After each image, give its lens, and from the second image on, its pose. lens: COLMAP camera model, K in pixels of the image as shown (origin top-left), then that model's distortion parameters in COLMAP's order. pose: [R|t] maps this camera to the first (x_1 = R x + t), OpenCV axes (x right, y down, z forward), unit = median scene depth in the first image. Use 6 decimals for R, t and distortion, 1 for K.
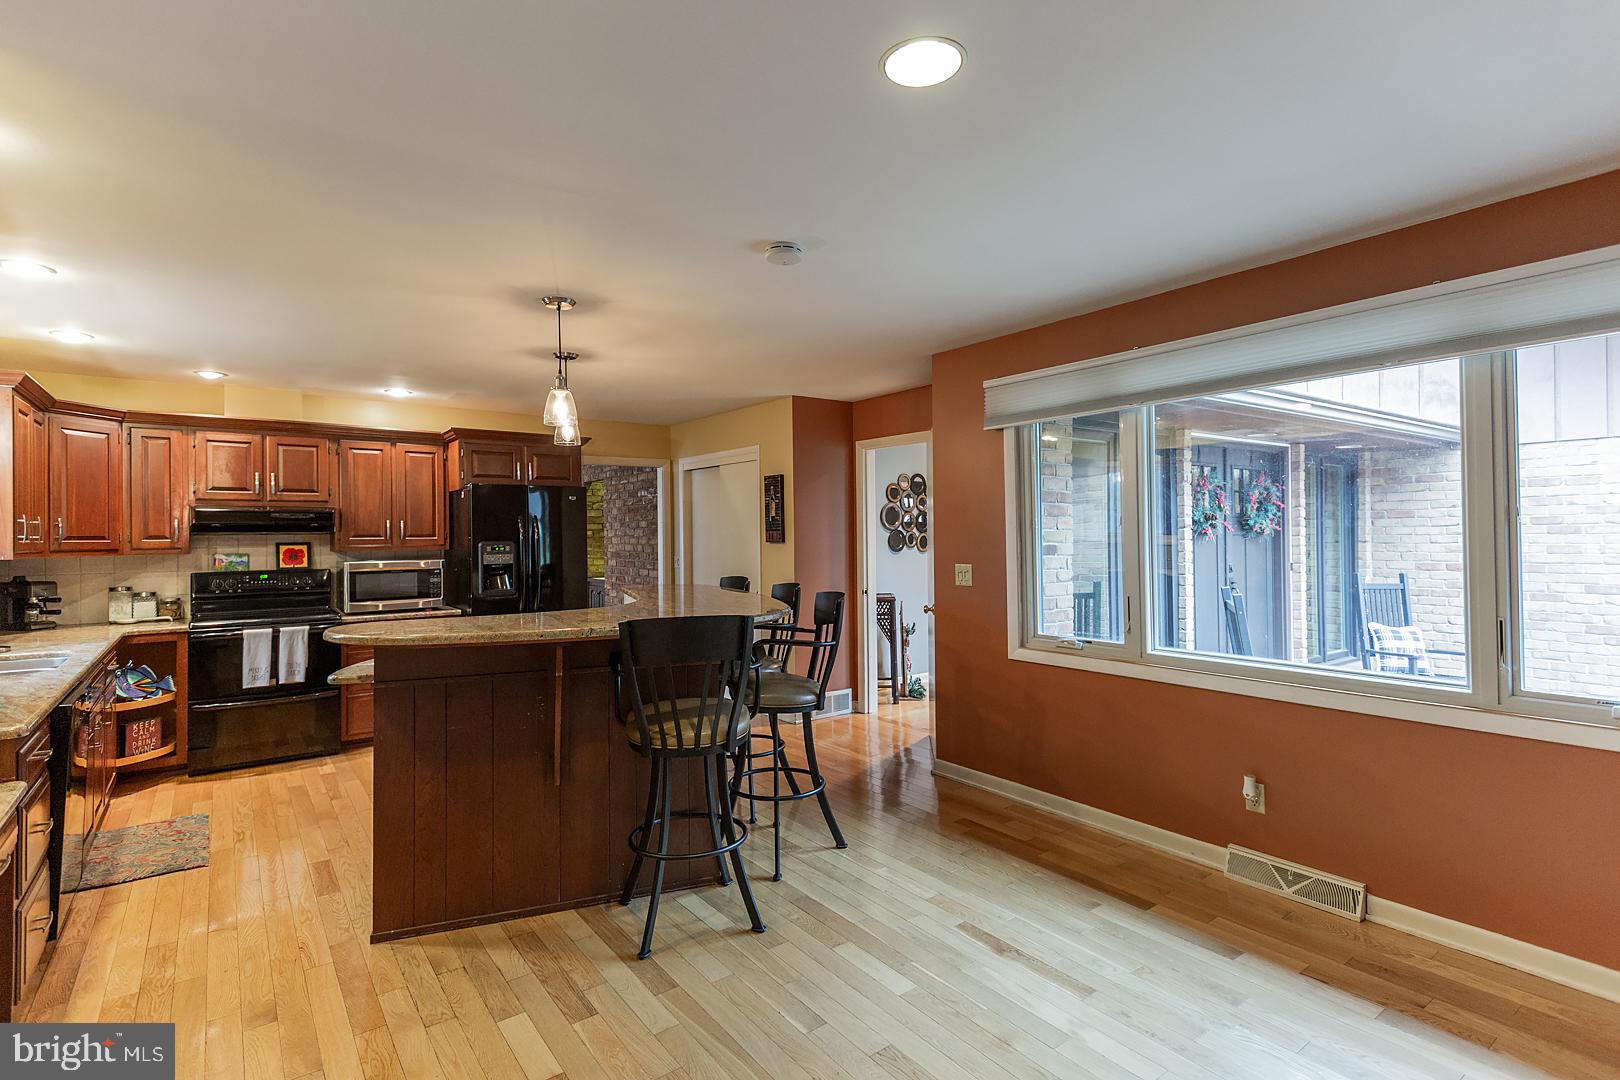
lens RADIAL K [[762.5, 0, 823.6], [0, 762.5, 527.7], [0, 0, 1]] dist [0.029841, -0.024510]
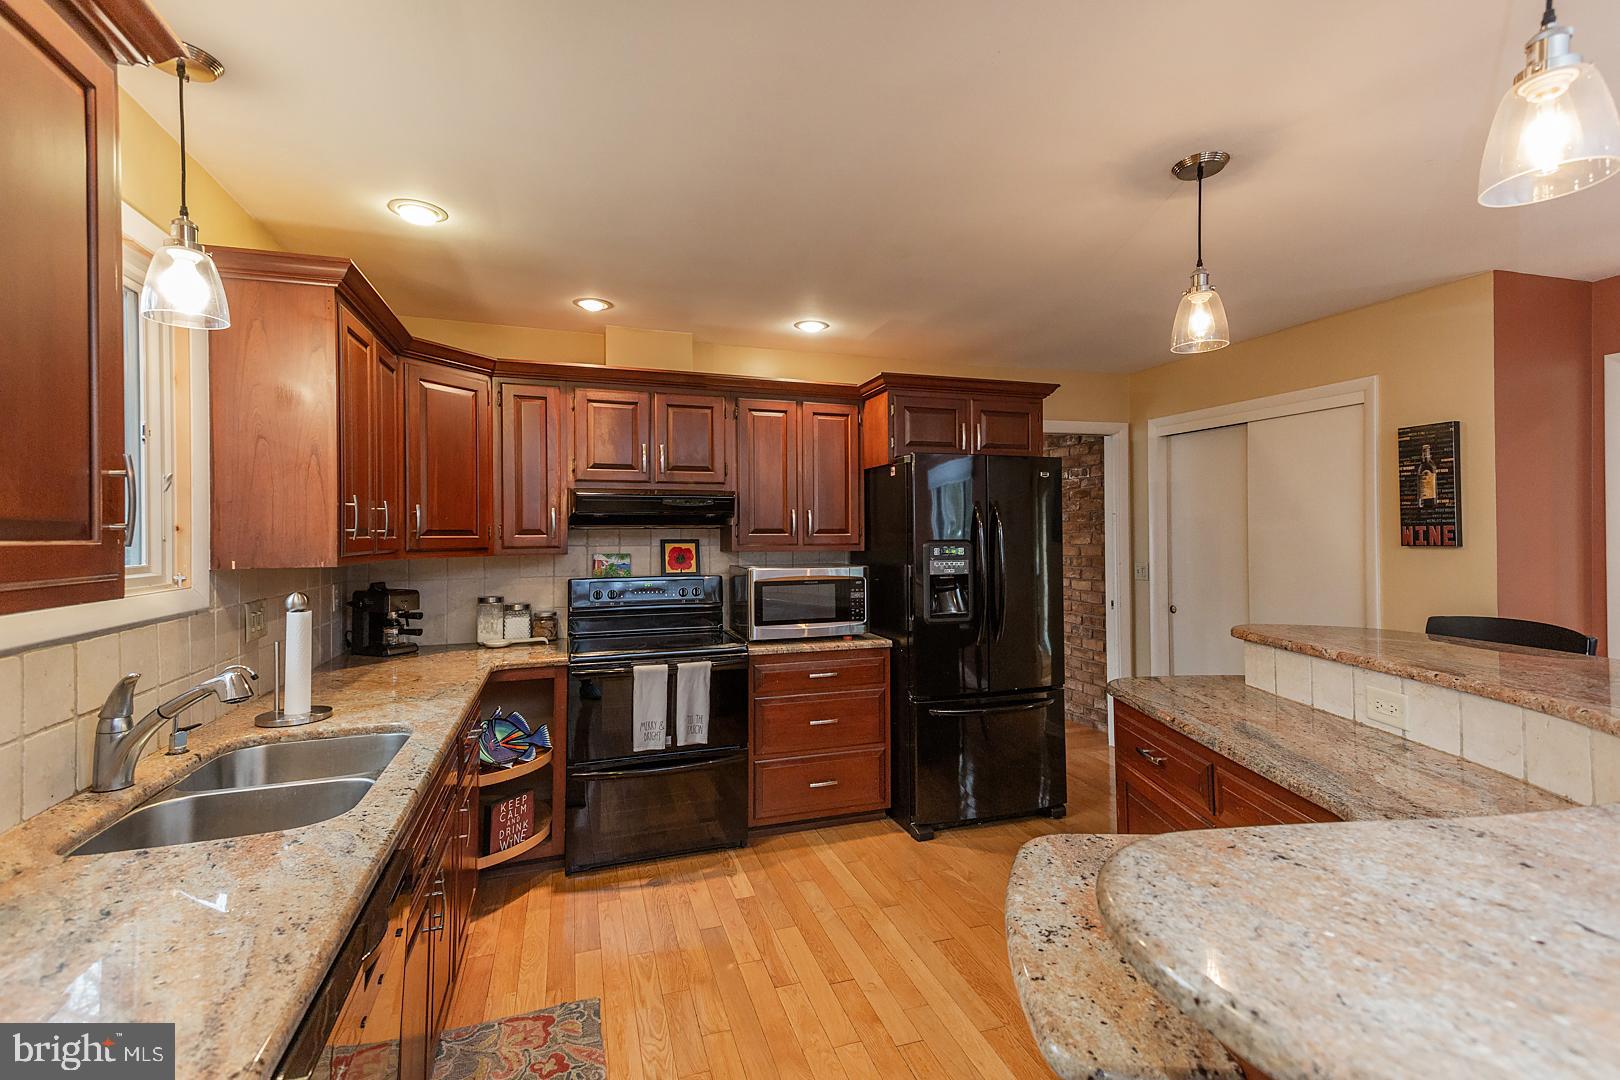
lens RADIAL K [[723.7, 0, 817.7], [0, 723.7, 521.9], [0, 0, 1]] dist [0.030112, 0.000055]
pose [[0.944610, -0.000228, -0.328196, -0.371546], [-0.000979, 0.999993, -0.003514, 0.004895], [0.328195, 0.003641, 0.944603, 0.423308]]
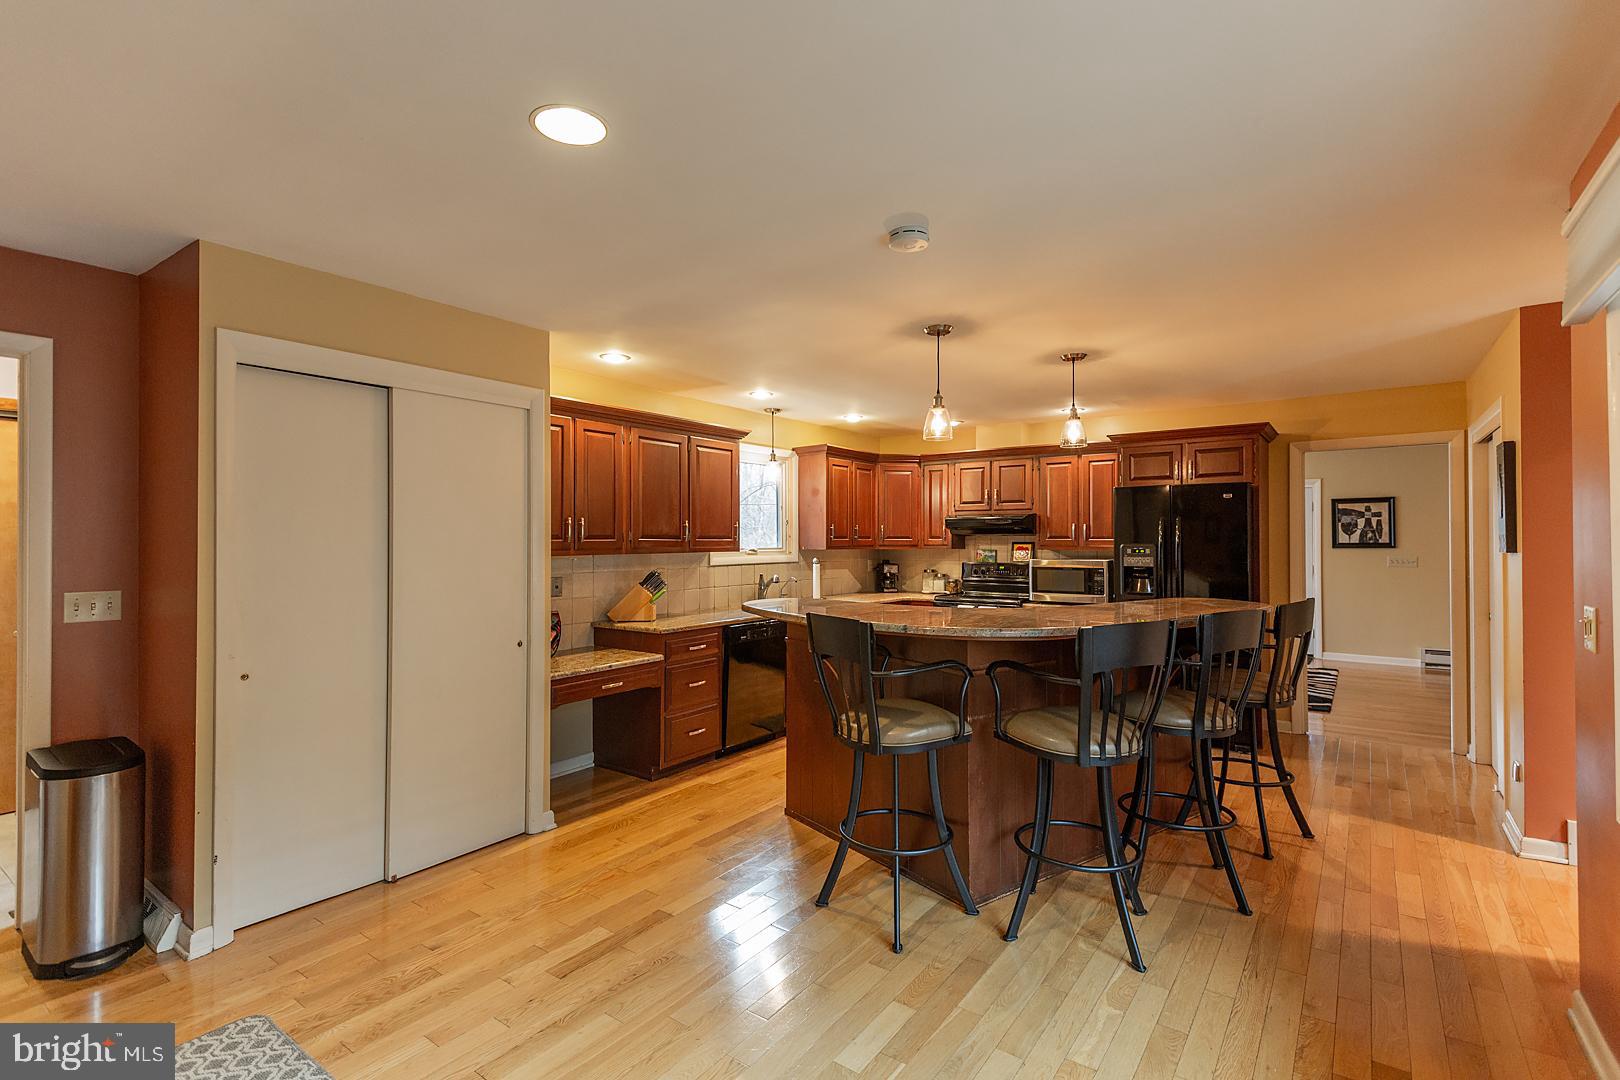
lens RADIAL K [[762.5, 0, 823.6], [0, 762.5, 527.7], [0, 0, 1]] dist [0.029841, -0.024510]
pose [[0.279631, -0.004004, -0.960099, 0.476543], [0.004392, 0.999986, -0.002891, -0.002364], [0.960097, -0.003409, 0.279645, 0.373384]]
